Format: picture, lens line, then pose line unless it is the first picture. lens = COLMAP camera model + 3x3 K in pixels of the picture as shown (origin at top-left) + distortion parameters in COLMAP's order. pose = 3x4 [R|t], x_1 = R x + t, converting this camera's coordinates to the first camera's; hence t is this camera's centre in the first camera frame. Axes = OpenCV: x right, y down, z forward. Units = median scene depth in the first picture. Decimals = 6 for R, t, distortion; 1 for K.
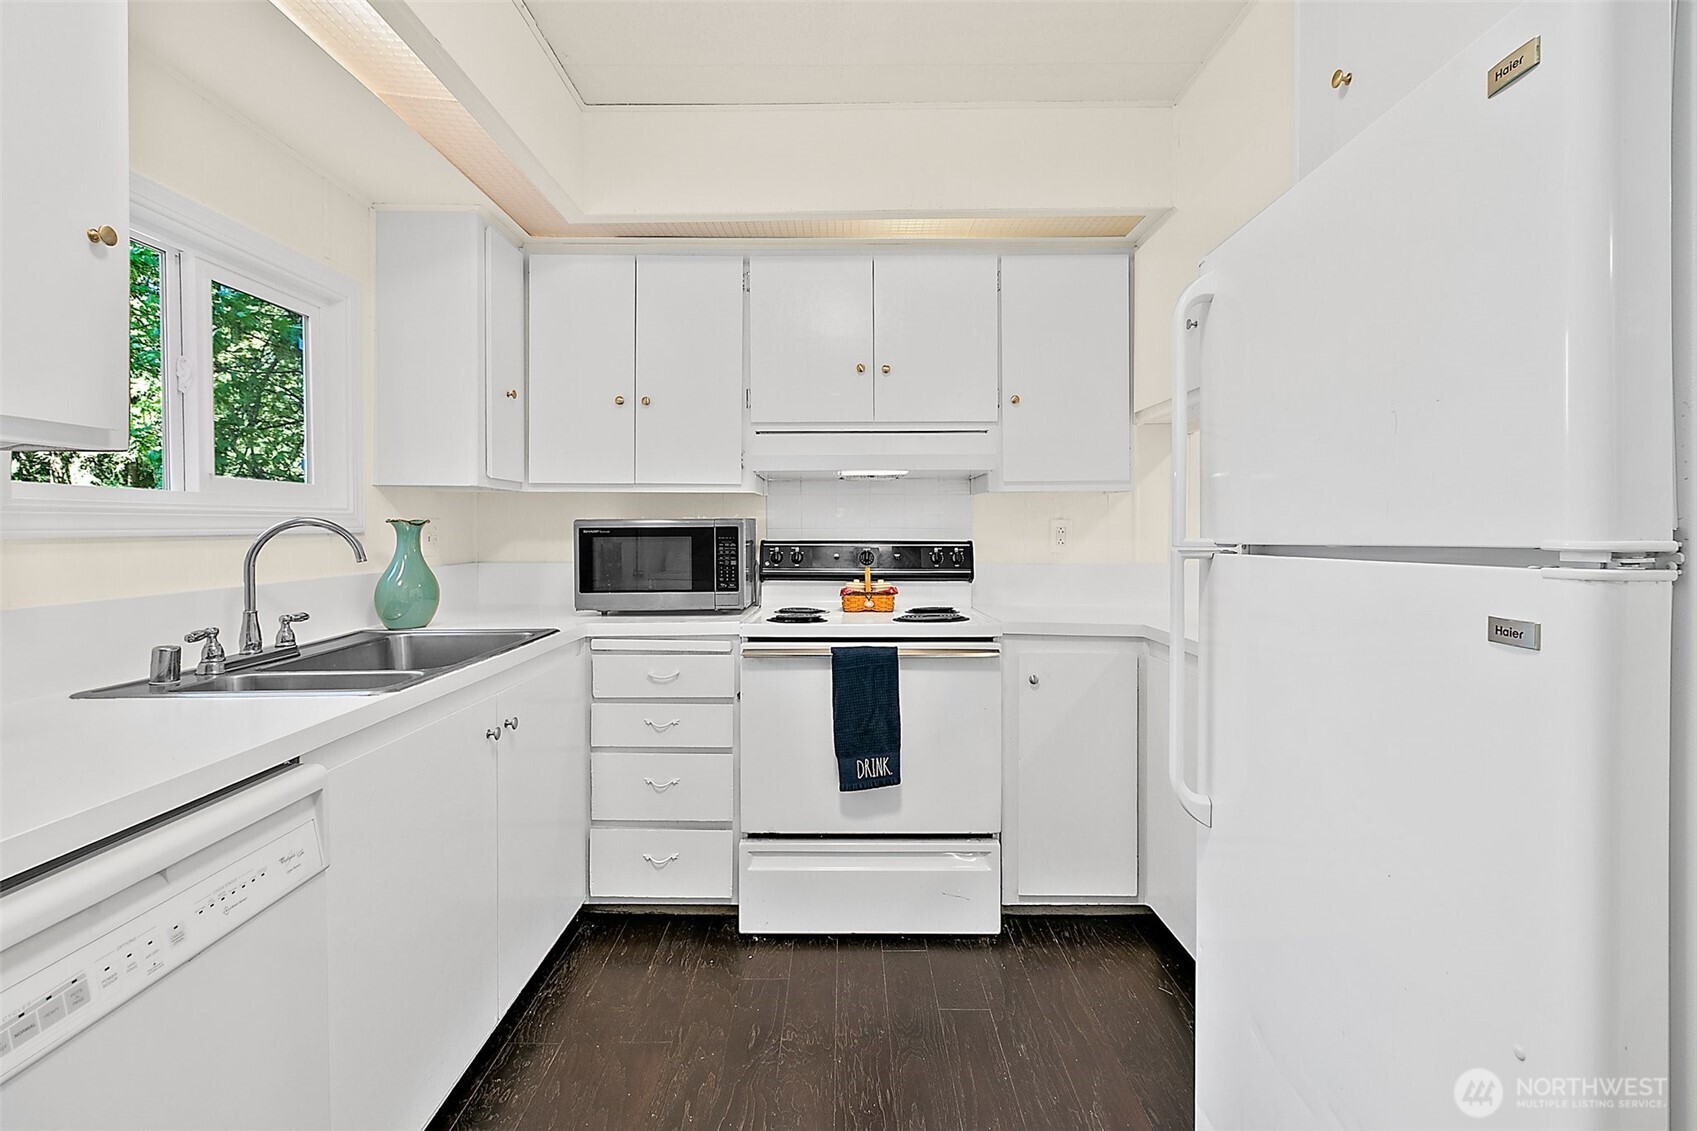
lens RADIAL K [[800.6, 0, 847.5], [0, 800.6, 535.9], [0, 0, 1]] dist [0.001438, 0.000659]
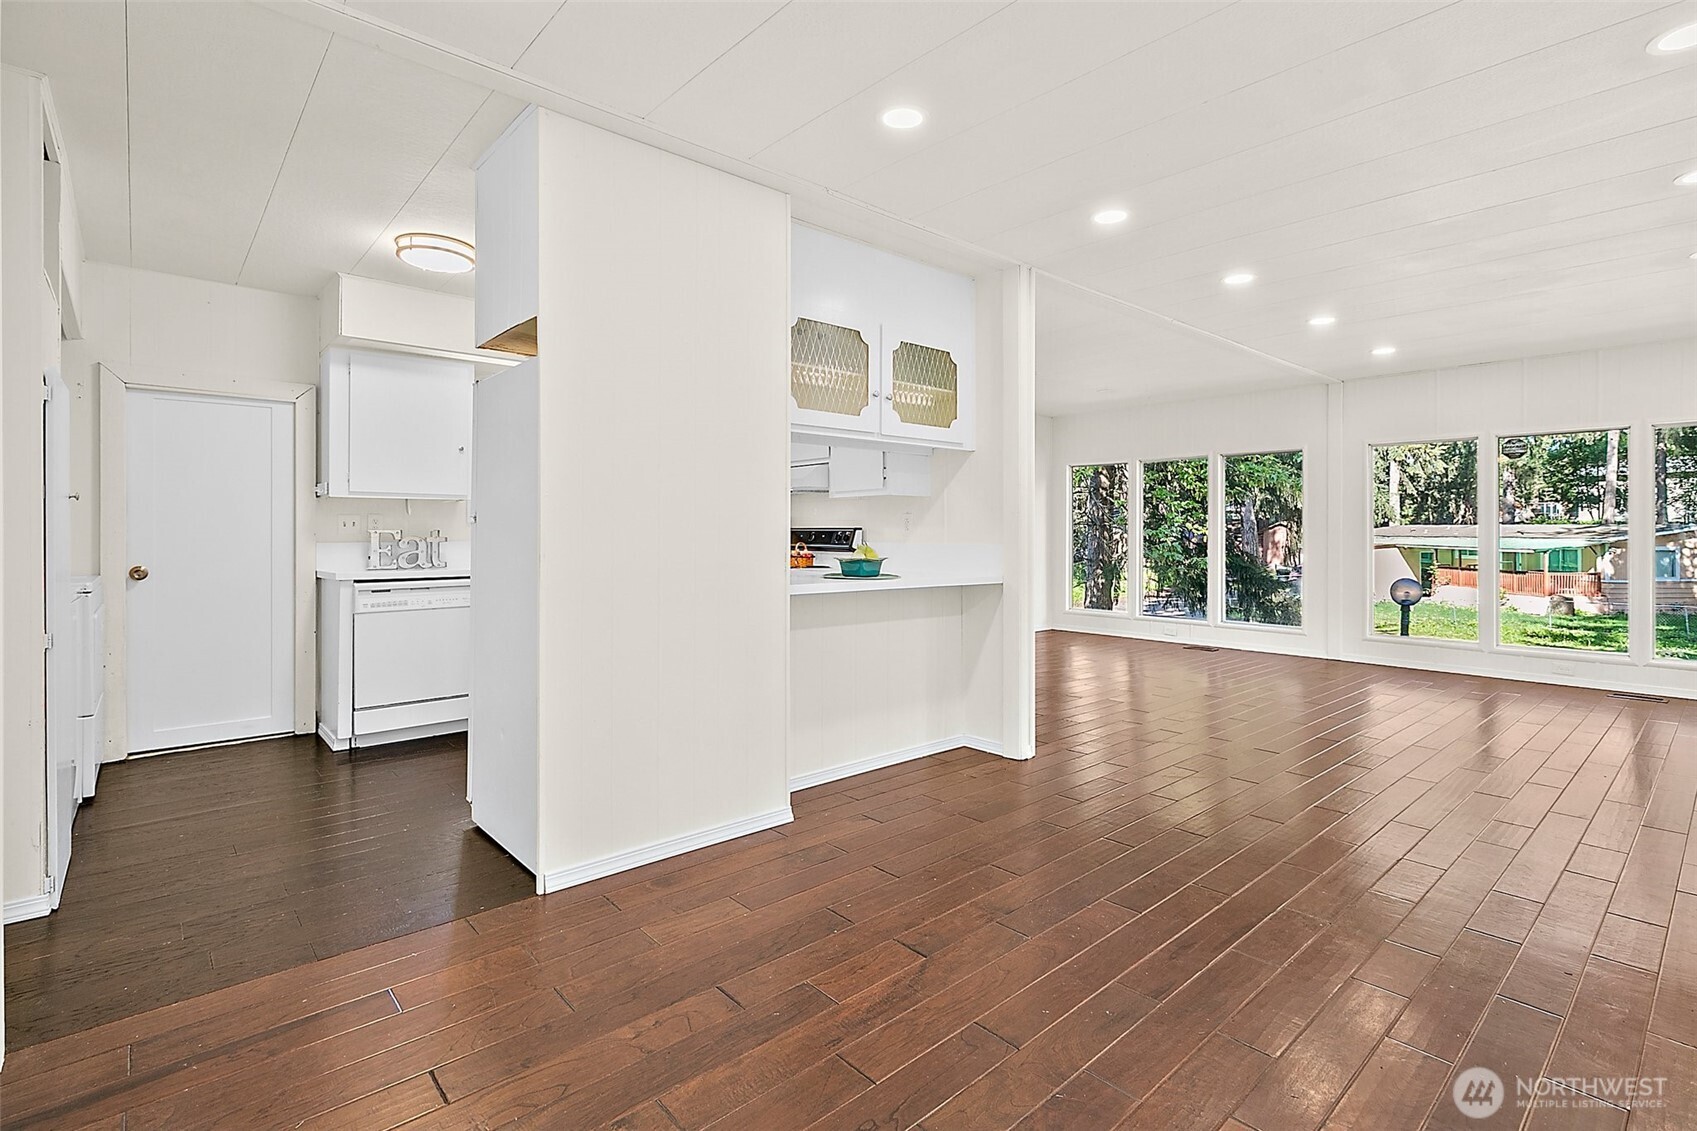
lens RADIAL K [[800.6, 0, 847.5], [0, 800.6, 535.9], [0, 0, 1]] dist [0.001438, 0.000659]
pose [[0.664225, 0.002034, -0.747530, 1.656913], [-0.008744, 0.999949, -0.005049, 0.038745], [0.747482, 0.009891, 0.664209, -0.118526]]
